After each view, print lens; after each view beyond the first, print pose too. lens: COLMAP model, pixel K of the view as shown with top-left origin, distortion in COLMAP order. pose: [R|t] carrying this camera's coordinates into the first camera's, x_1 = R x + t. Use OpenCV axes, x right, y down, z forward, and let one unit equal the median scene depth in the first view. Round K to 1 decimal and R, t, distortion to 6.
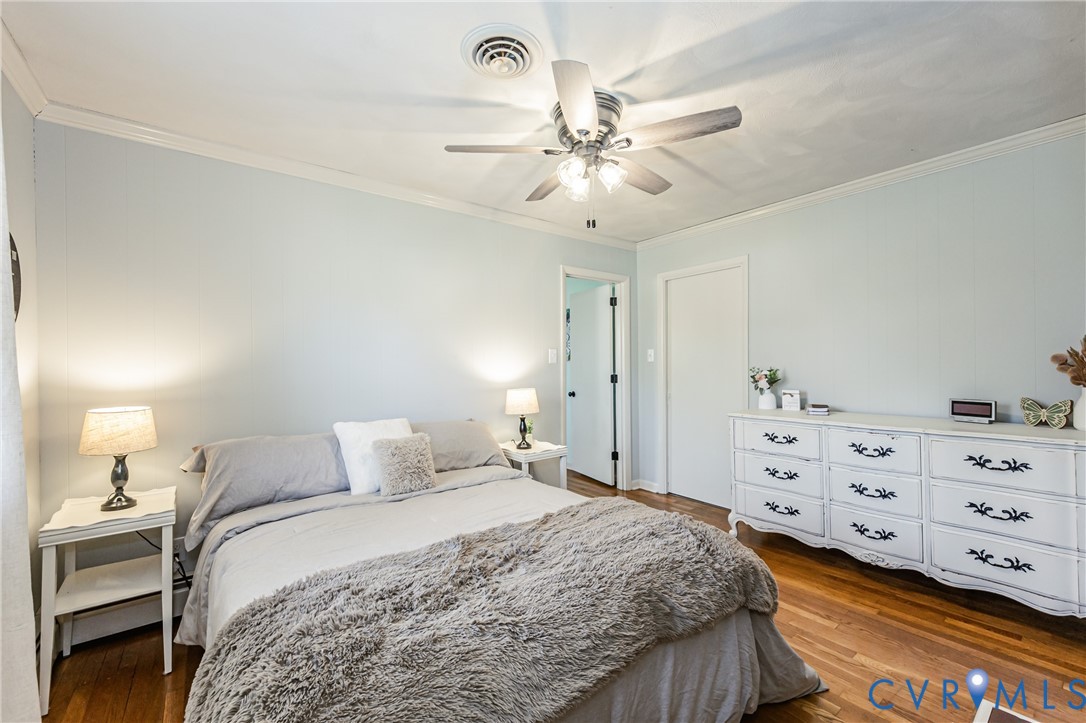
lens RADIAL K [[436.4, 0, 548.6], [0, 436.4, 357.4], [0, 0, 1]] dist [0.001303, -0.000704]
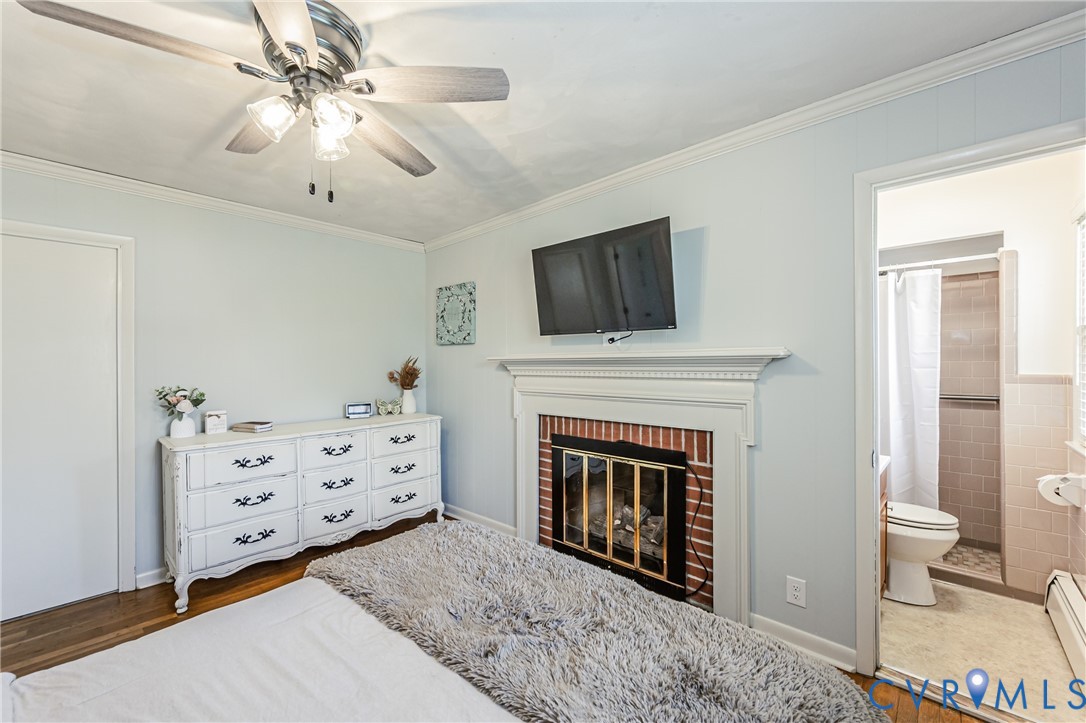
lens RADIAL K [[436.4, 0, 550.5], [0, 436.4, 367.3], [0, 0, 1]] dist [0.001303, -0.000704]
pose [[-0.161481, 0.012546, 0.986796, -0.566318], [0.003599, 0.999920, -0.012124, -0.001284], [-0.986869, 0.001593, -0.161513, 0.609161]]
